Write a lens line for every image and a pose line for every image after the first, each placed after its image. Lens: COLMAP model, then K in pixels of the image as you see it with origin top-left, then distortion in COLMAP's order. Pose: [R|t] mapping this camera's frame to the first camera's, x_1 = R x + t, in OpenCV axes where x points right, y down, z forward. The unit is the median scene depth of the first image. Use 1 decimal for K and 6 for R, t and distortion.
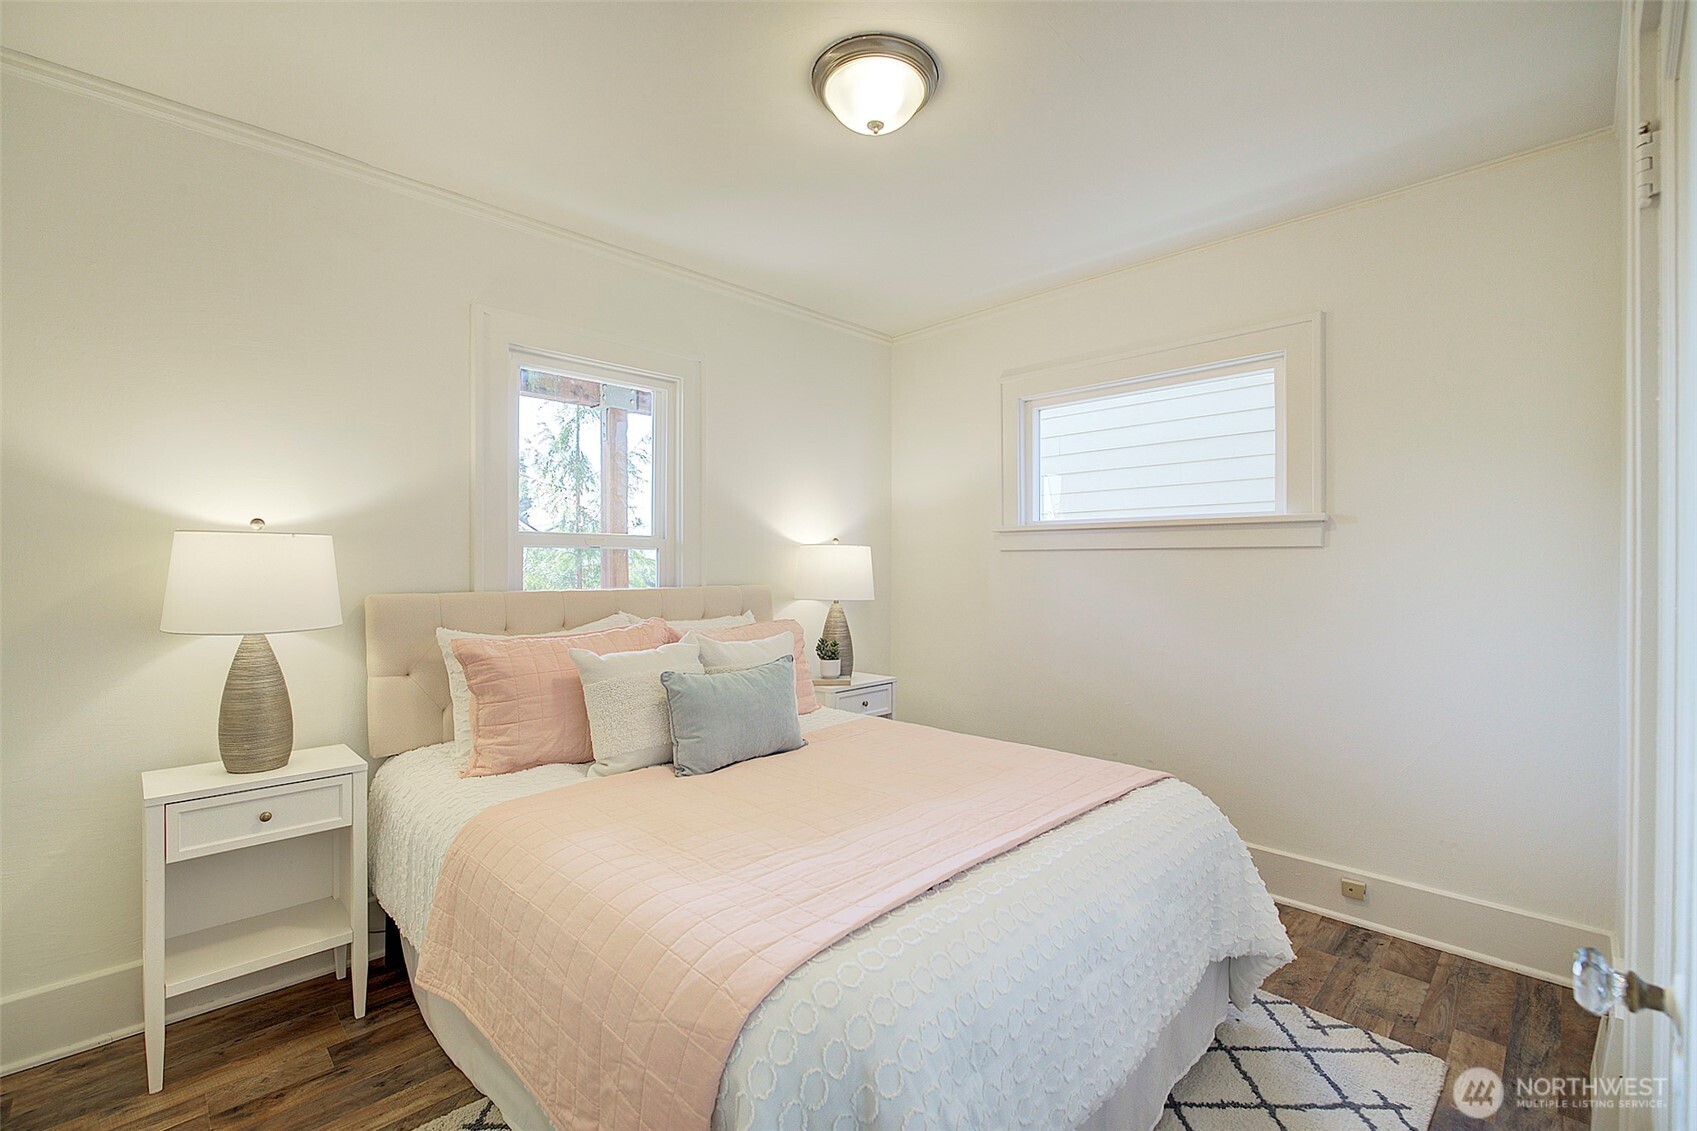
lens RADIAL K [[730.6, 0, 844.6], [0, 730.6, 567.5], [0, 0, 1]] dist [-0.016443, 0.000115]
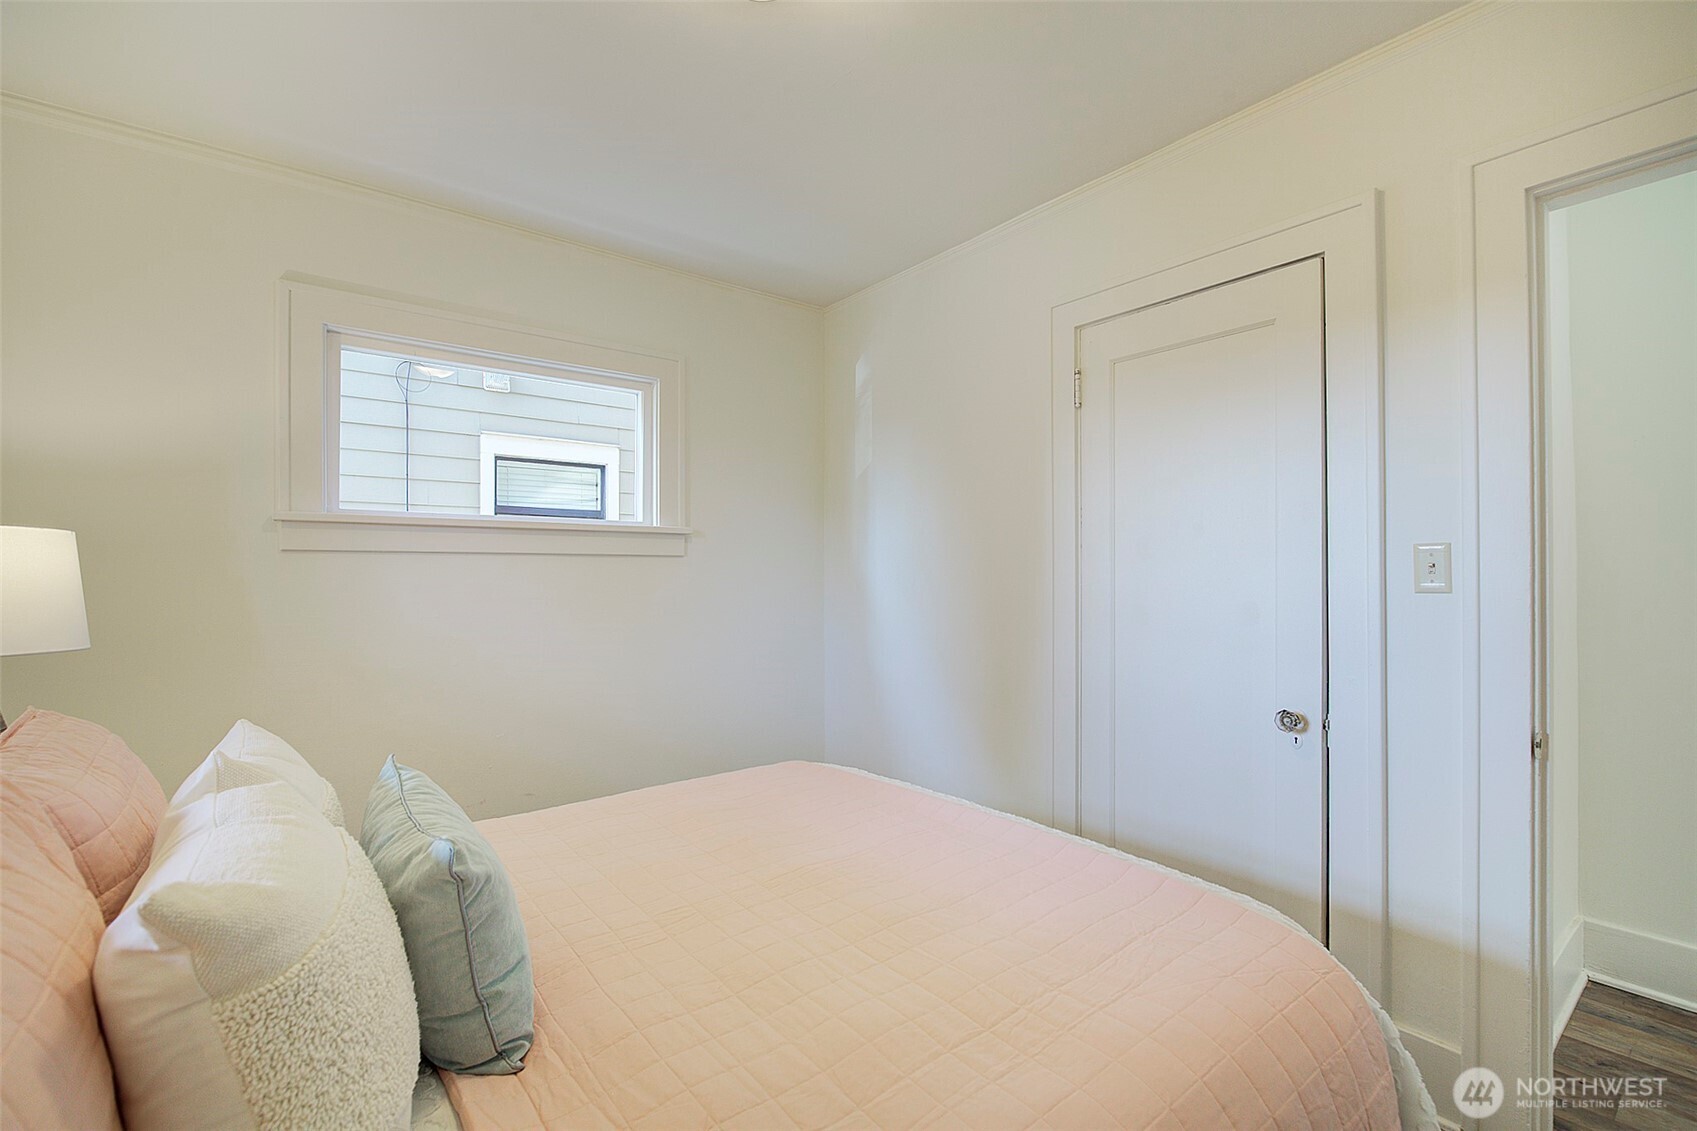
lens RADIAL K [[730.6, 0, 844.6], [0, 730.6, 567.5], [0, 0, 1]] dist [-0.016443, 0.000115]
pose [[0.115271, 0.002612, 0.993331, -0.482598], [0.006725, 0.999972, -0.003410, -0.004340], [-0.993311, 0.007073, 0.115250, 0.602018]]
